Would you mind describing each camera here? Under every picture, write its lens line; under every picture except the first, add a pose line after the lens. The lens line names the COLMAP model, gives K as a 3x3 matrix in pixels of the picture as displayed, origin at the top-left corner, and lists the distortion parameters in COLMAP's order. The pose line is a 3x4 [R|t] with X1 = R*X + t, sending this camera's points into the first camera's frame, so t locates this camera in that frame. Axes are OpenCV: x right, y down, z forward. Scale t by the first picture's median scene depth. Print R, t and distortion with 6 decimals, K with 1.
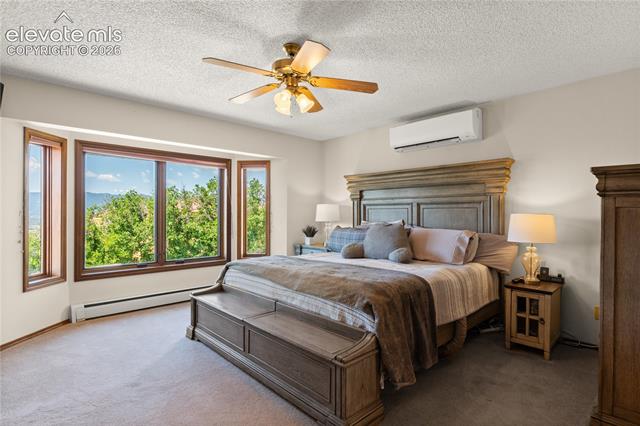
lens RADIAL K [[326.2, 0, 320.0], [0, 326.2, 213.0], [0, 0, 1]] dist [-0.000638, -0.000592]
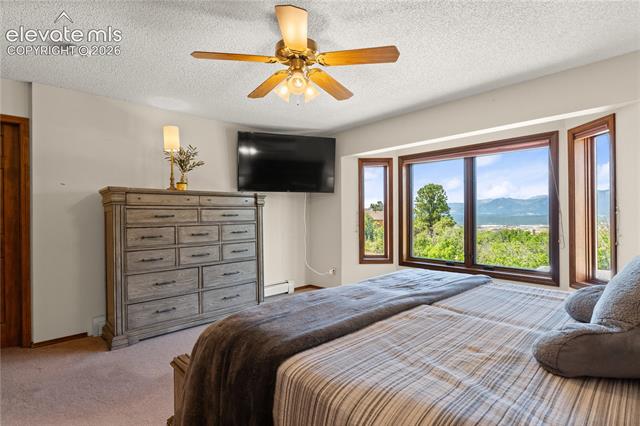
lens RADIAL K [[309.8, 0, 320.0], [0, 309.8, 213.0], [0, 0, 1]] dist [-0.002820, -0.000449]
pose [[-0.001079, -0.004262, -0.999990, 0.427356], [0.010911, 0.999931, -0.004273, 0.002231], [0.999940, -0.010915, -0.001033, 0.598382]]
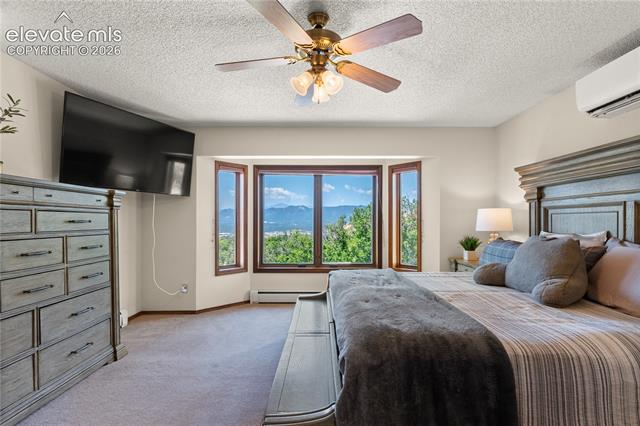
lens RADIAL K [[304.9, 0, 319.2], [0, 304.9, 222.3], [0, 0, 1]] dist [-0.001384, -0.000181]
pose [[0.727274, 0.000871, -0.686347, 0.251291], [0.001453, 0.999995, 0.002809, 0.002635], [0.686346, -0.003040, 0.727269, 0.249099]]
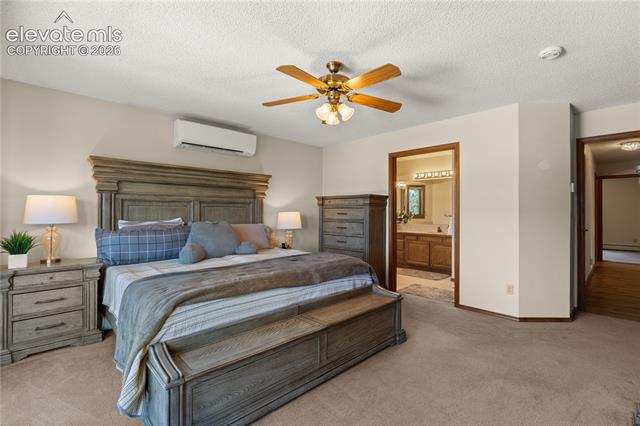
lens RADIAL K [[290.3, 0, 320.0], [0, 290.3, 213.0], [0, 0, 1]] dist [-0.009488, 0.000033]
pose [[0.004205, -0.004314, 0.999982, -0.606646], [-0.003315, 0.999985, 0.004328, 0.001418], [-0.999986, -0.003333, 0.004191, 0.584617]]
